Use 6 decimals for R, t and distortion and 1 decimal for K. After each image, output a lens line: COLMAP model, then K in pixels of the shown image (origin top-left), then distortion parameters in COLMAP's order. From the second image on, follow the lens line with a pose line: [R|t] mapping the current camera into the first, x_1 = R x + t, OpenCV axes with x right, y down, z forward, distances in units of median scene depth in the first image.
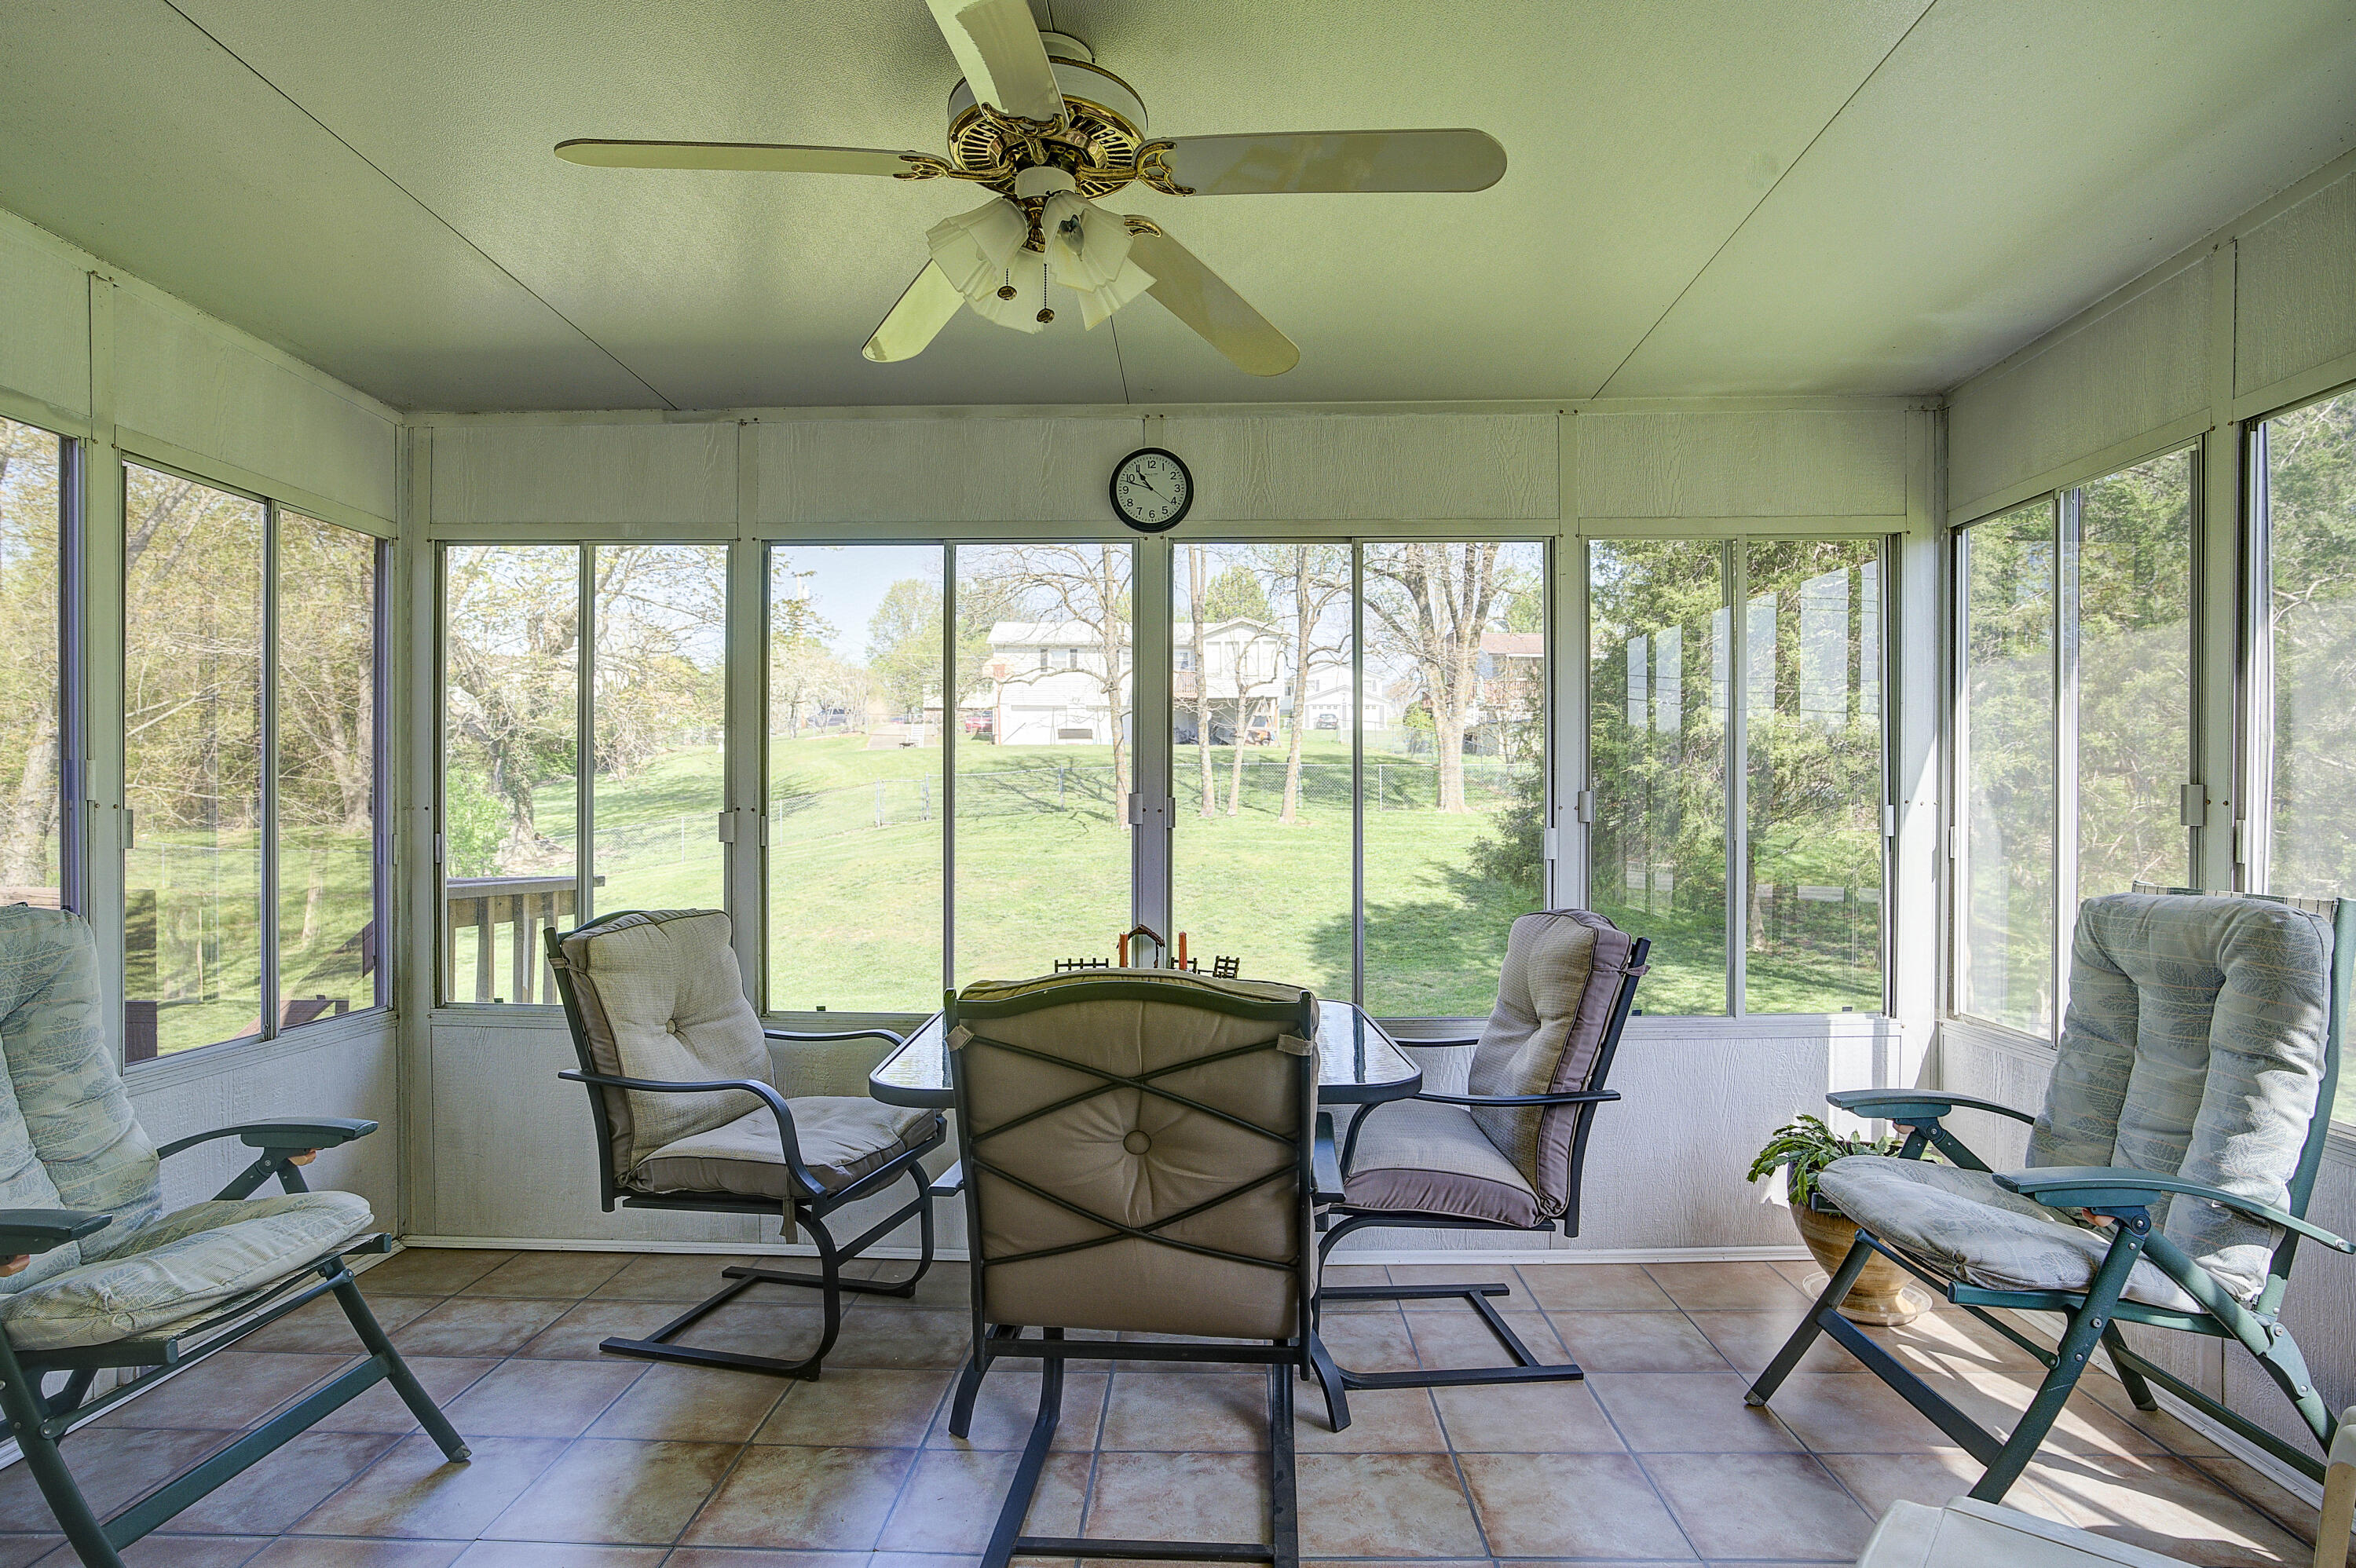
lens RADIAL K [[1260.9, 0, 1178.0], [0, 1260.9, 784.0], [0, 0, 1]] dist [-0.001242, 0.000784]
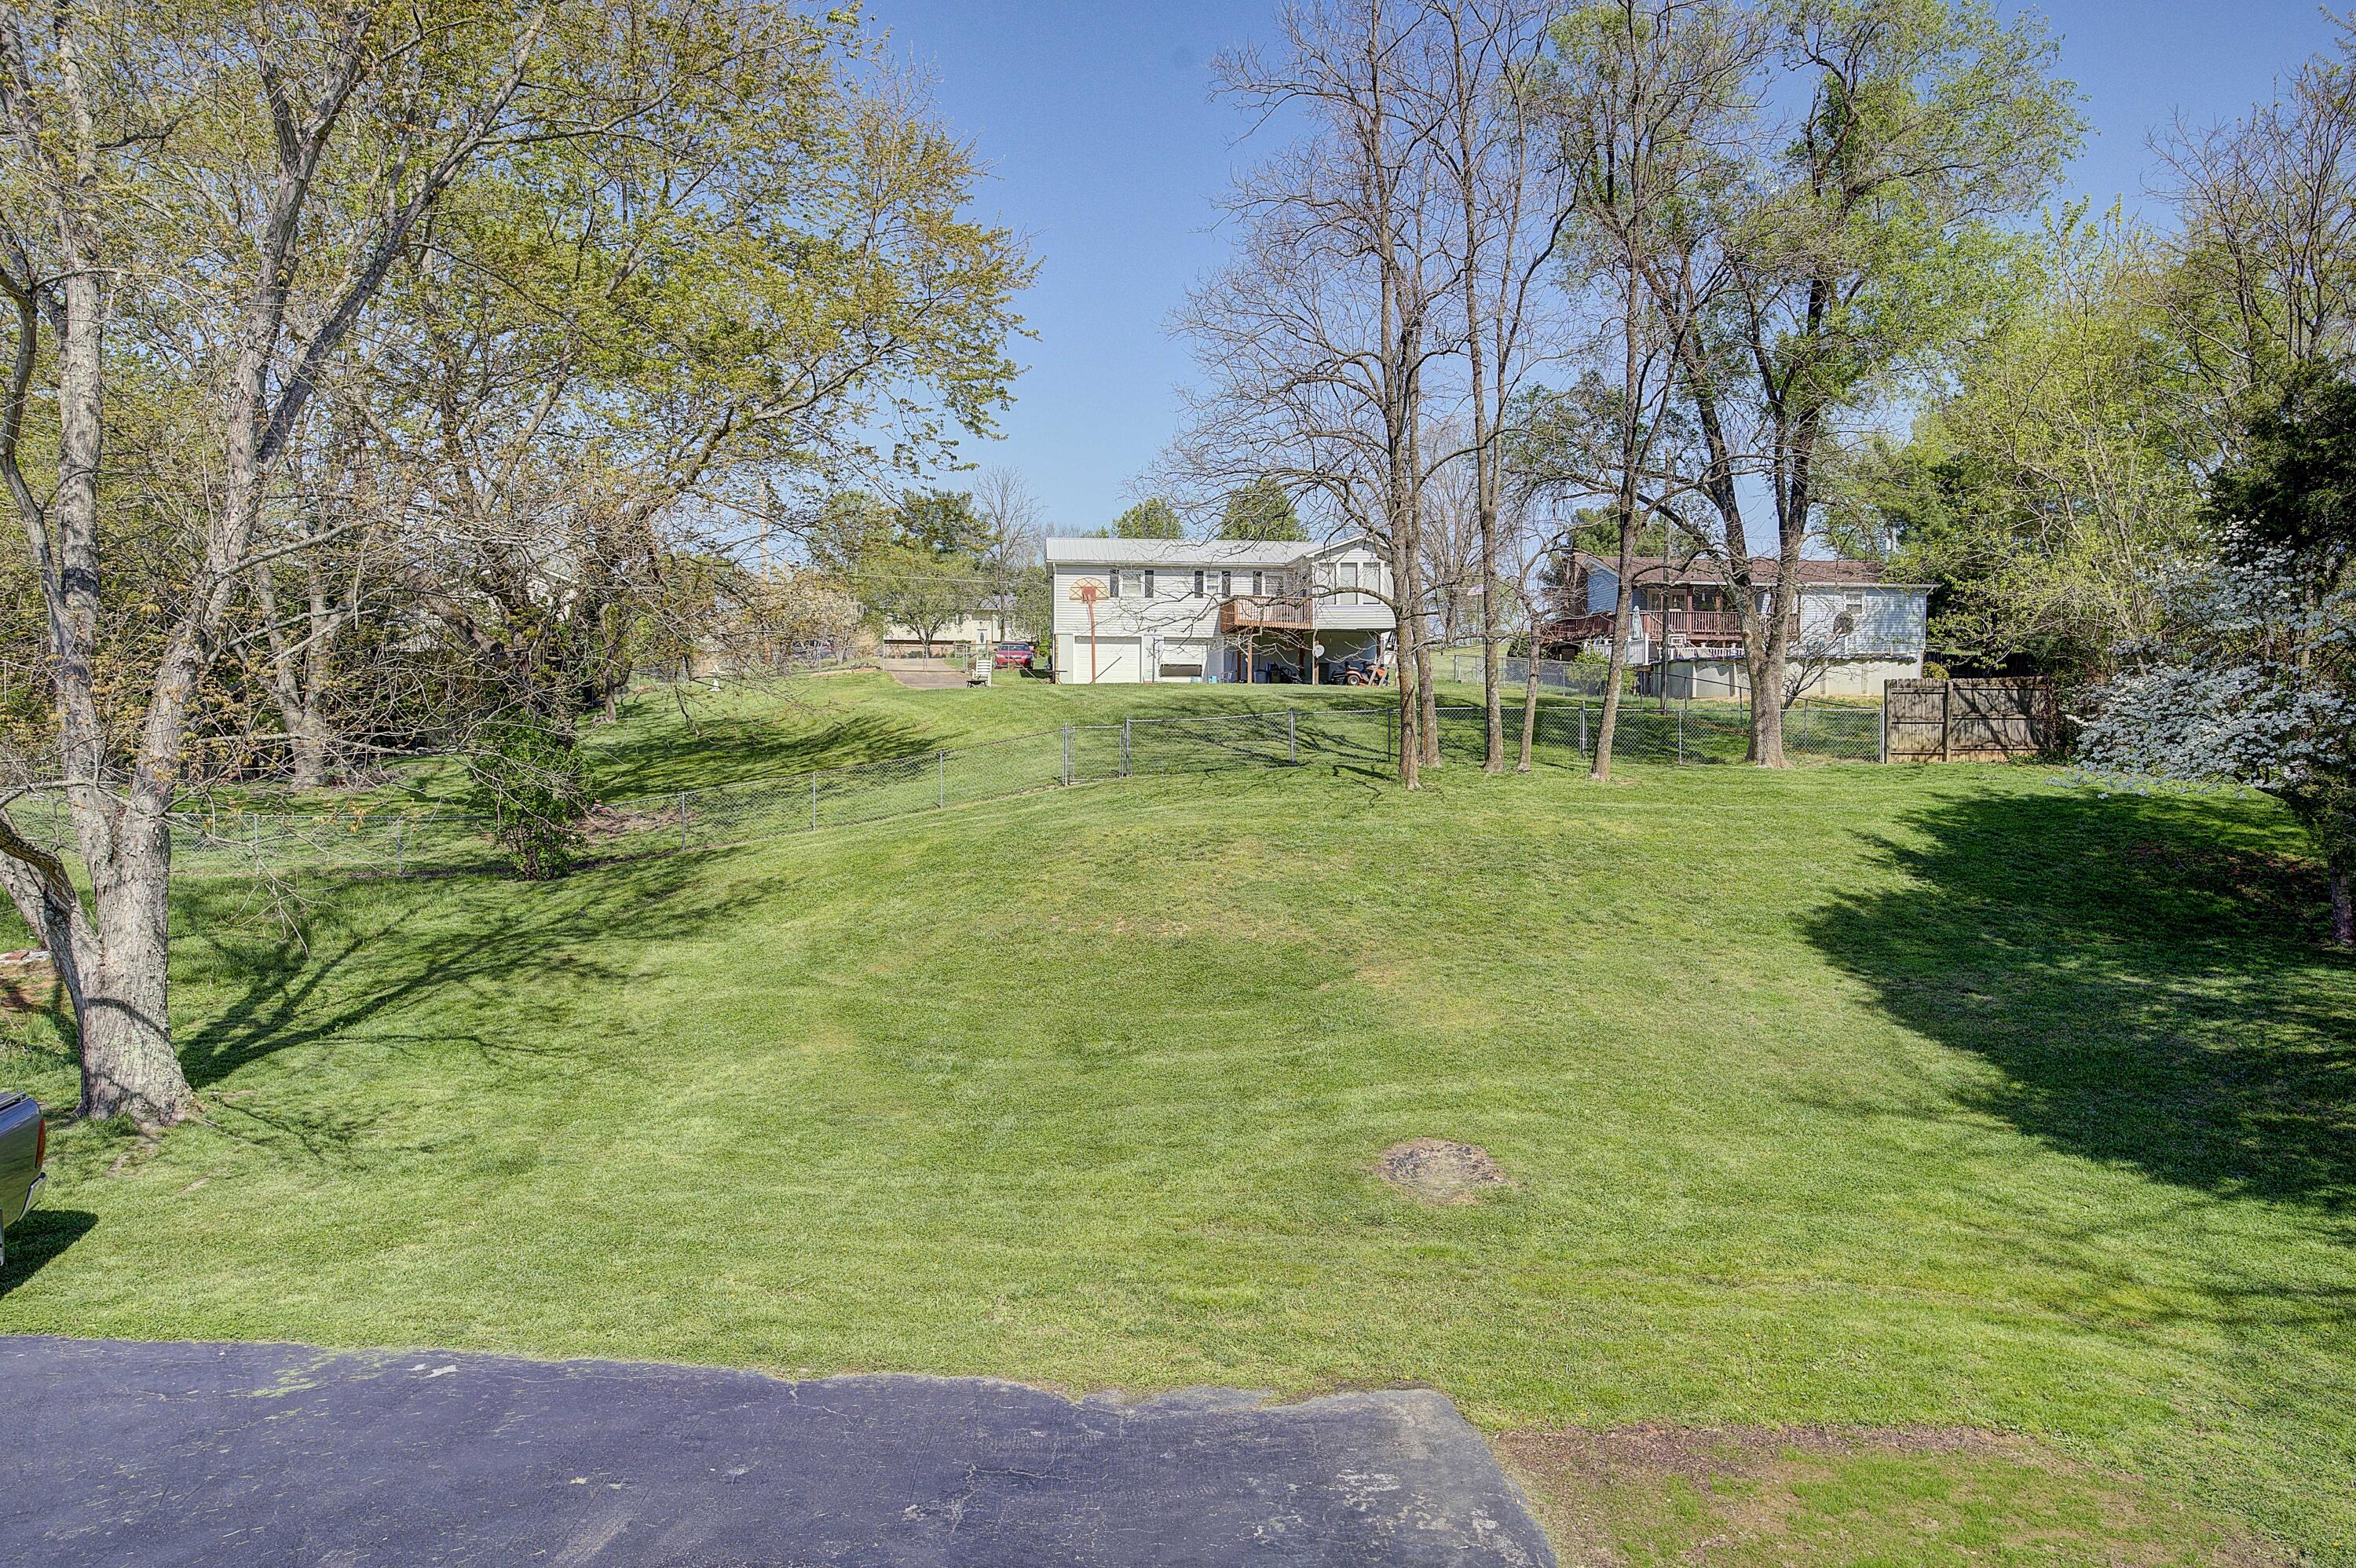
lens RADIAL K [[1414.9, 0, 1178.0], [0, 1414.9, 784.0], [0, 0, 1]] dist [-0.040348, 0.033069]
pose [[0.997738, -0.000964, 0.067222, -2.706796], [-0.001658, 0.999241, 0.038932, -0.020622], [-0.067208, -0.038955, 0.996978, 1.221099]]
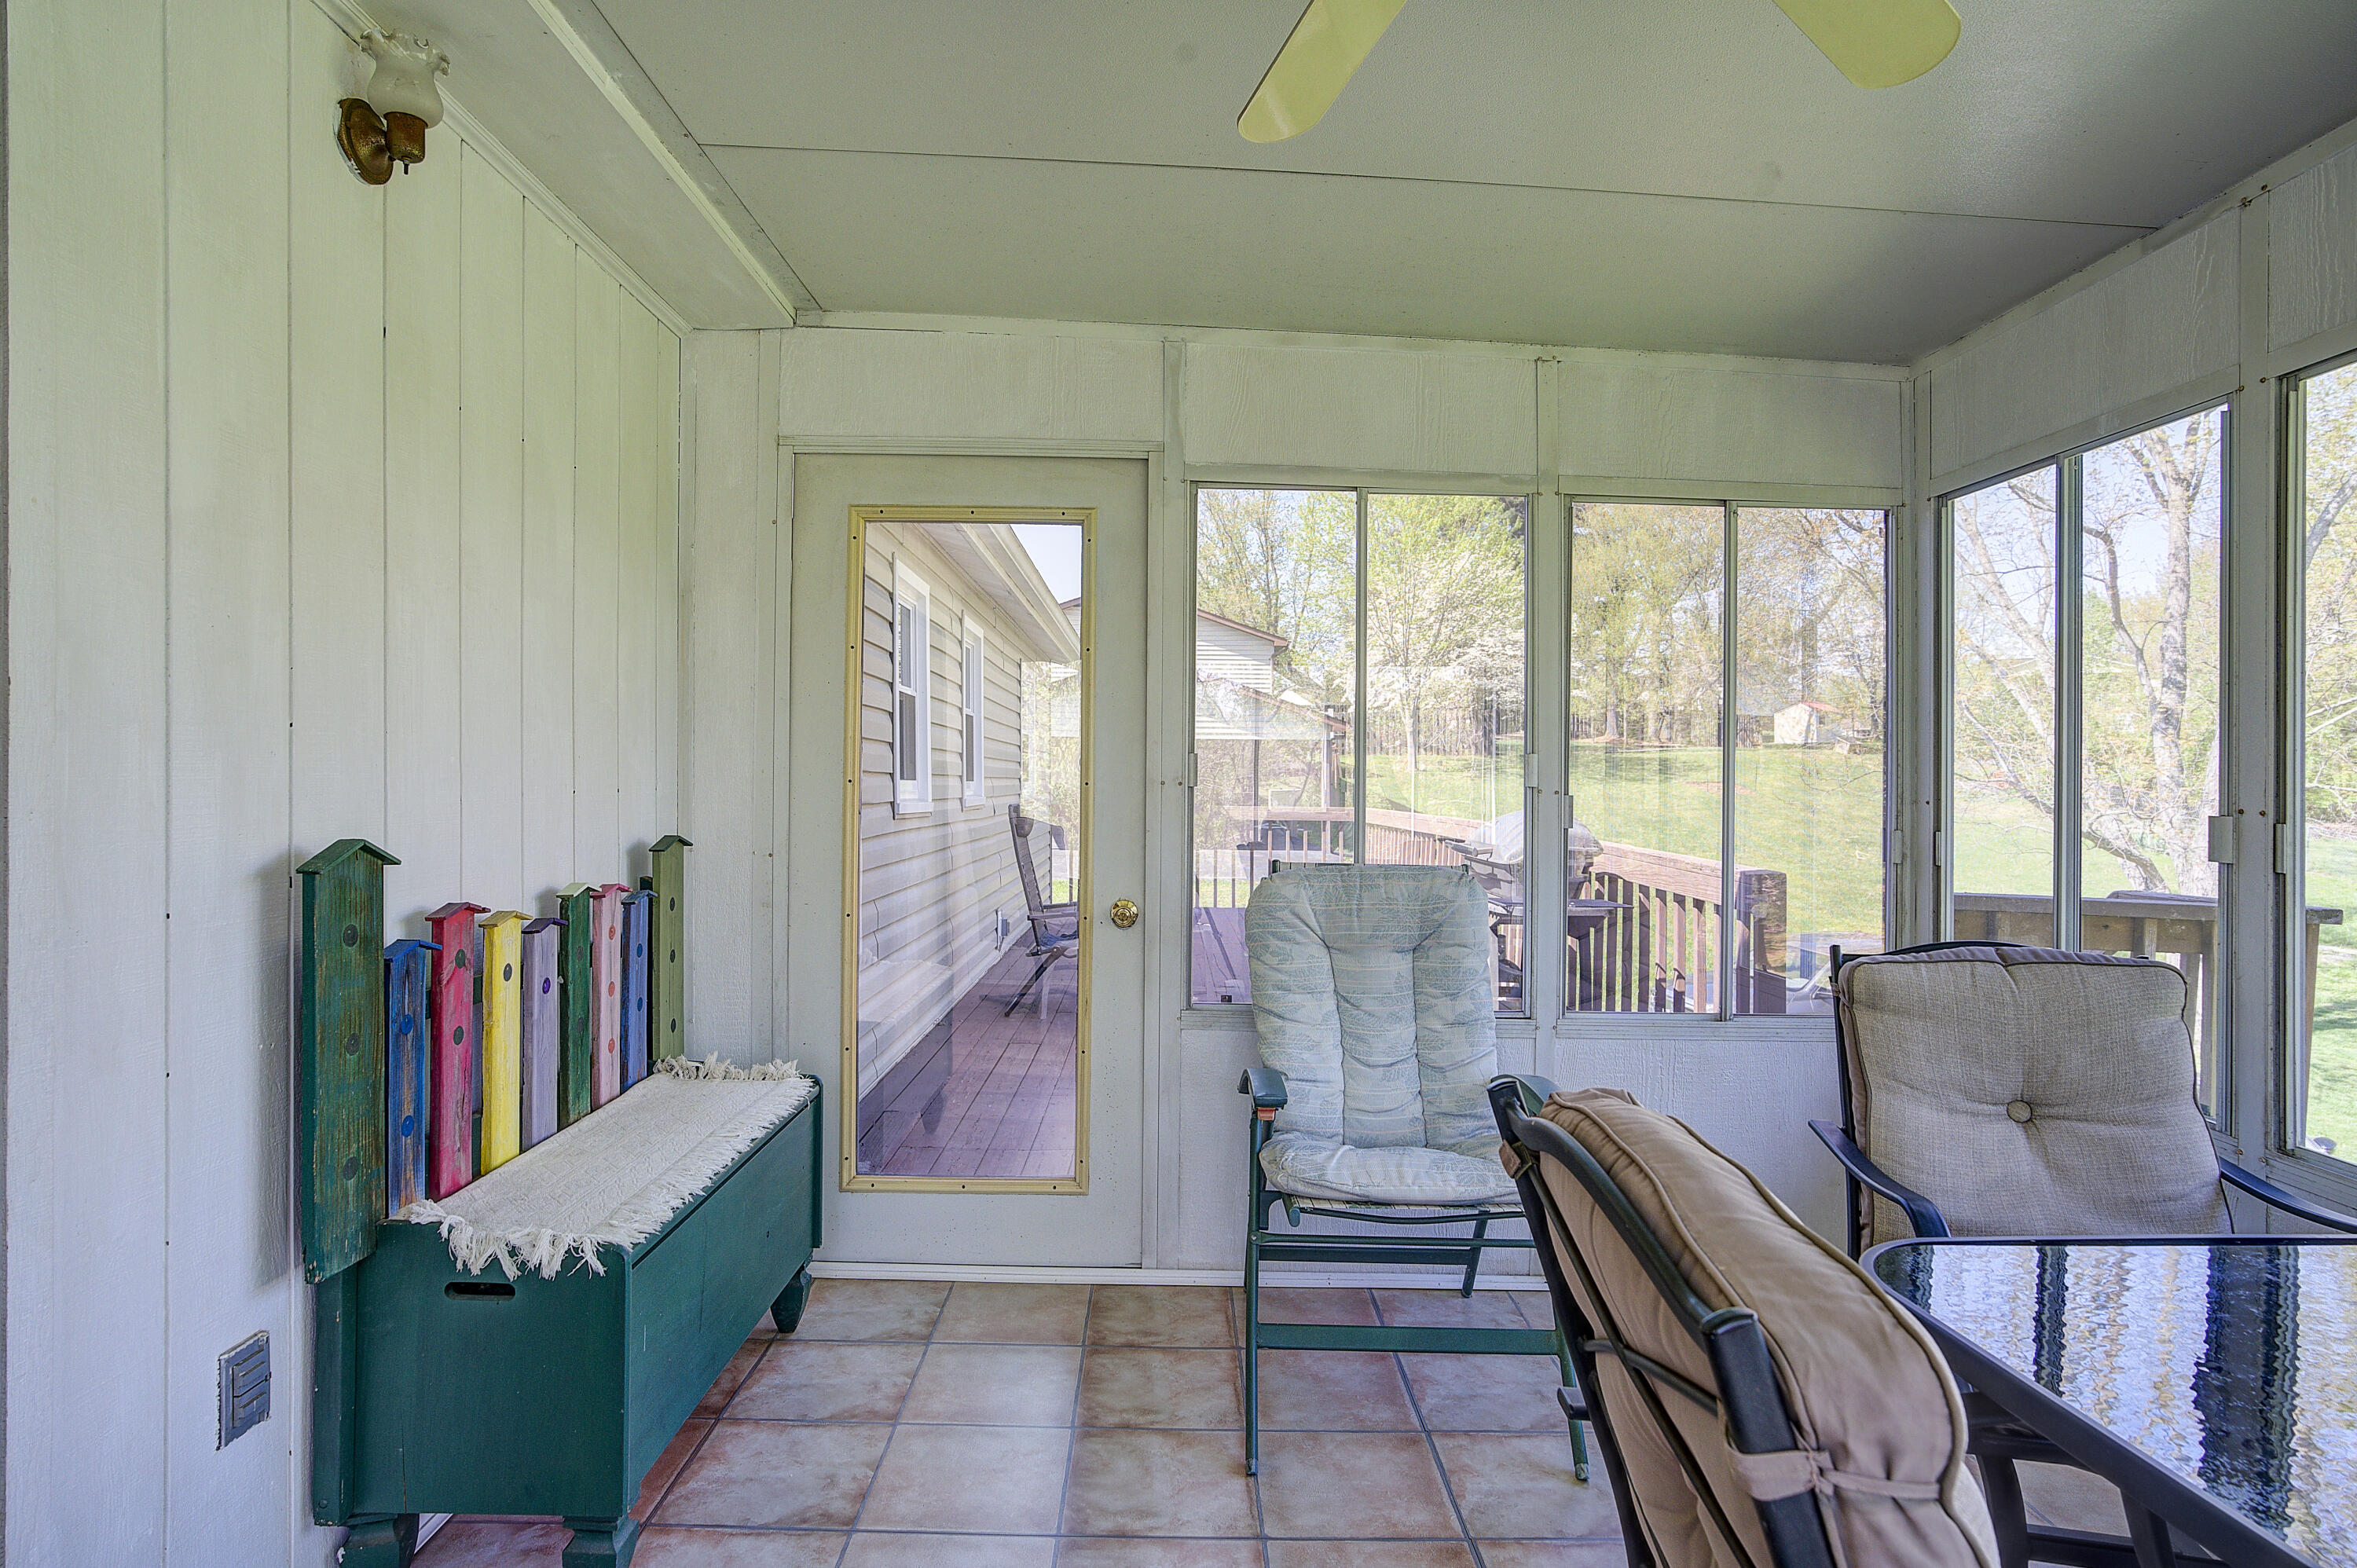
lens RADIAL K [[1261.5, 0, 1178.5], [0, 1261.5, 784.0], [0, 0, 1]] dist [-0.001242, 0.000784]
pose [[0.070088, 0.001350, -0.997540, 0.249313], [-0.003808, 0.999992, 0.001086, 0.006409], [0.997534, 0.003723, 0.070093, 0.417609]]
